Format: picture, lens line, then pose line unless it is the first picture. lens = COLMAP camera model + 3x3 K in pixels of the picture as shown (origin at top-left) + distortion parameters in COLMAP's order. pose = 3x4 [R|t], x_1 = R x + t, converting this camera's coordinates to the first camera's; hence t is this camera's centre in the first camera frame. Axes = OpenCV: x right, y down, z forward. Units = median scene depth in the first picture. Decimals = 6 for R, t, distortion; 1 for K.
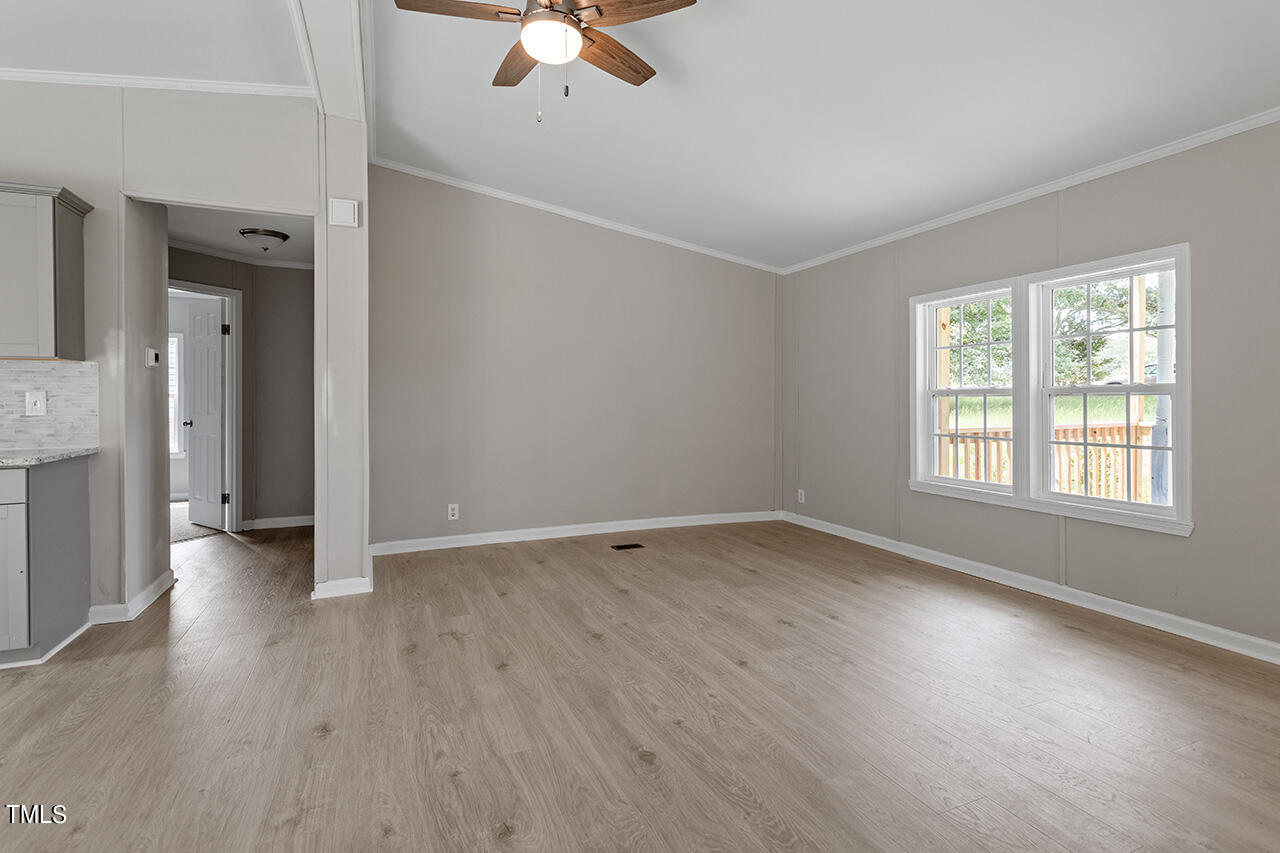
lens RADIAL K [[602.7, 0, 640.3], [0, 602.7, 403.7], [0, 0, 1]] dist [0.003090, 0.000493]
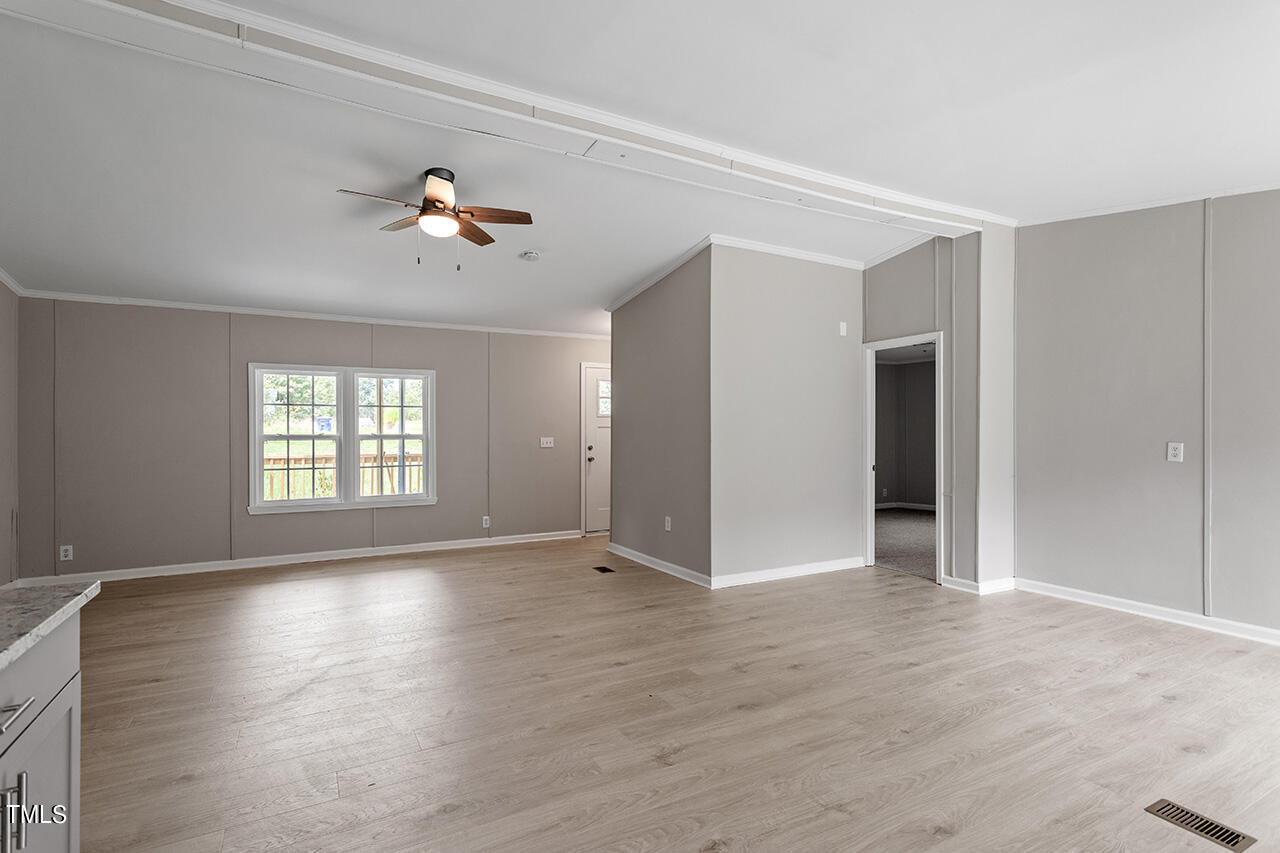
lens RADIAL K [[617.3, 0, 640.0], [0, 617.3, 426.5], [0, 0, 1]] dist [0.006161, 0.000696]
pose [[-0.104383, 0.003557, 0.994531, -1.069601], [0.001354, 0.999993, -0.003434, -0.040014], [-0.994536, 0.000989, -0.104387, 0.373846]]
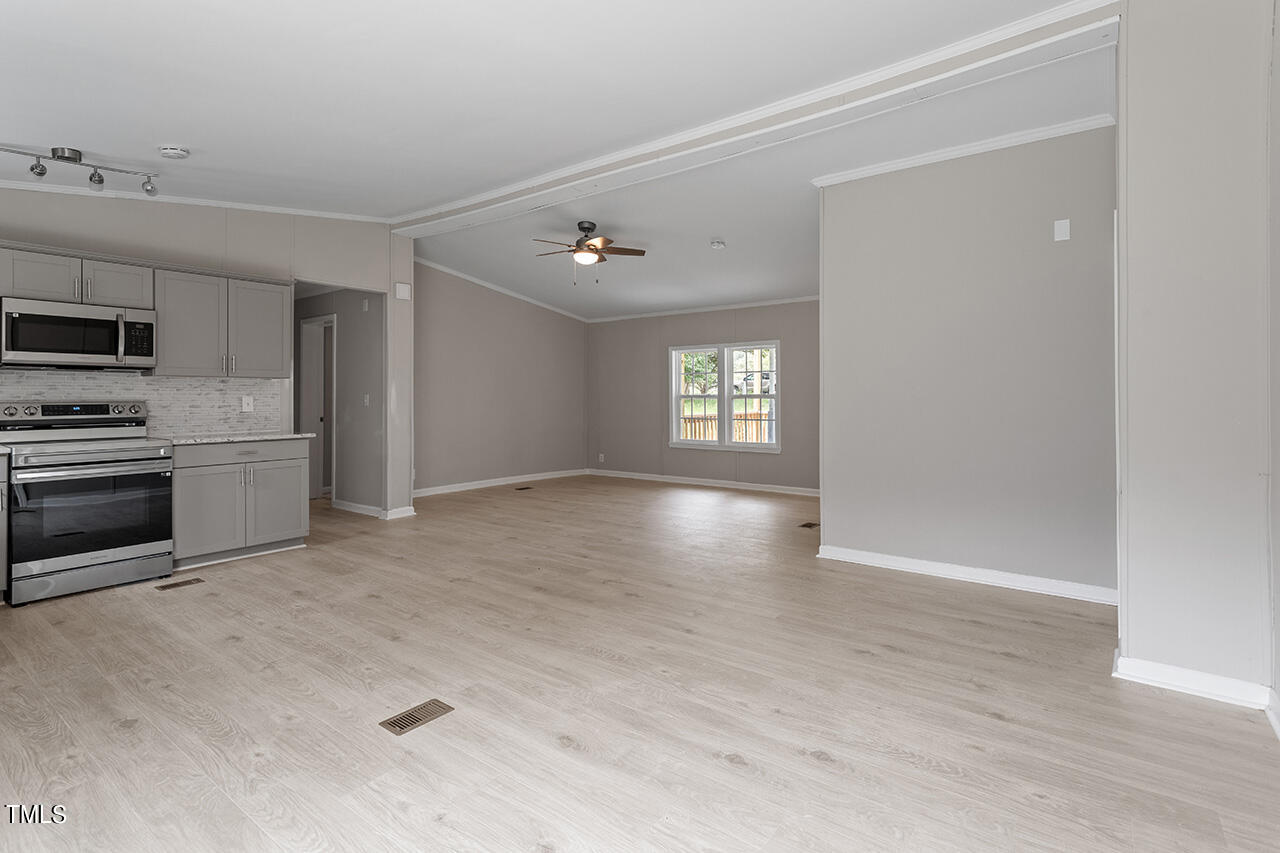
lens RADIAL K [[618.9, 0, 634.6], [0, 618.9, 391.3], [0, 0, 1]] dist [-0.000465, 0.000325]
pose [[0.868643, 0.001136, 0.495437, -0.721640], [0.003451, 0.999959, -0.008343, -0.020963], [-0.495427, 0.008957, 0.868604, -0.758286]]
